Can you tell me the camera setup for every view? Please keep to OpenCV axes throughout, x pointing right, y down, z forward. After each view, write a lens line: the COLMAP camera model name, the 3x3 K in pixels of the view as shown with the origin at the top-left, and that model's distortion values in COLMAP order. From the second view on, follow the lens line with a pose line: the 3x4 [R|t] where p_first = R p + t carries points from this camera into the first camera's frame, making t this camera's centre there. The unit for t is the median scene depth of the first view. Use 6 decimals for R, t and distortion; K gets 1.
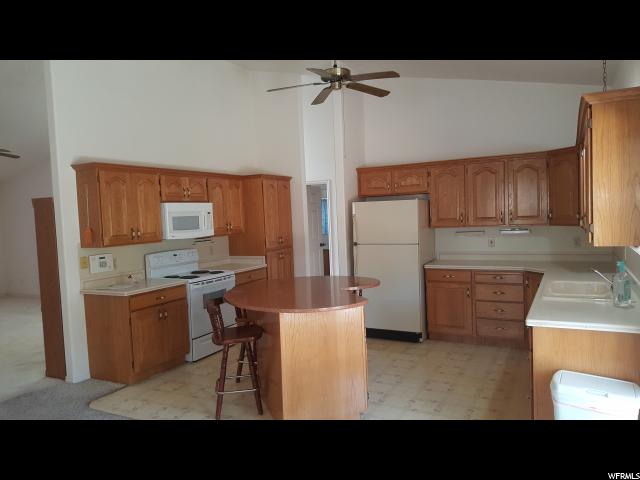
lens RADIAL K [[460.8, 0, 320.0], [0, 460.8, 240.0], [0, 0, 1]] dist [-0.005524, -0.005681]
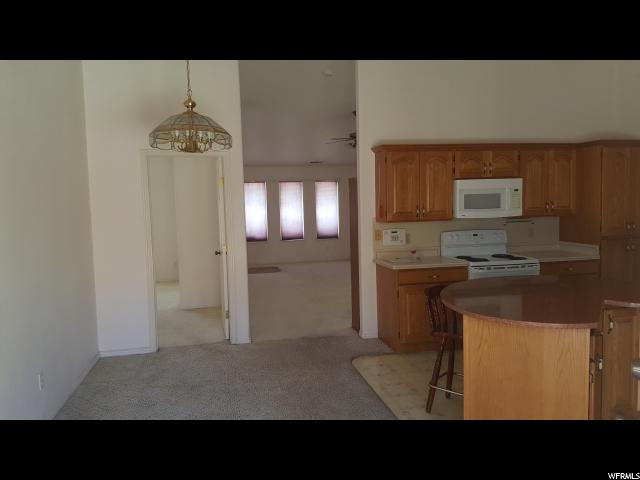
lens RADIAL K [[460.8, 0, 320.0], [0, 460.8, 240.0], [0, 0, 1]] dist [-0.005524, -0.005681]
pose [[0.603575, 0.089595, -0.792256, 0.262863], [-0.042135, 0.995862, 0.080521, -0.021219], [0.796192, -0.015219, 0.604852, 0.186883]]
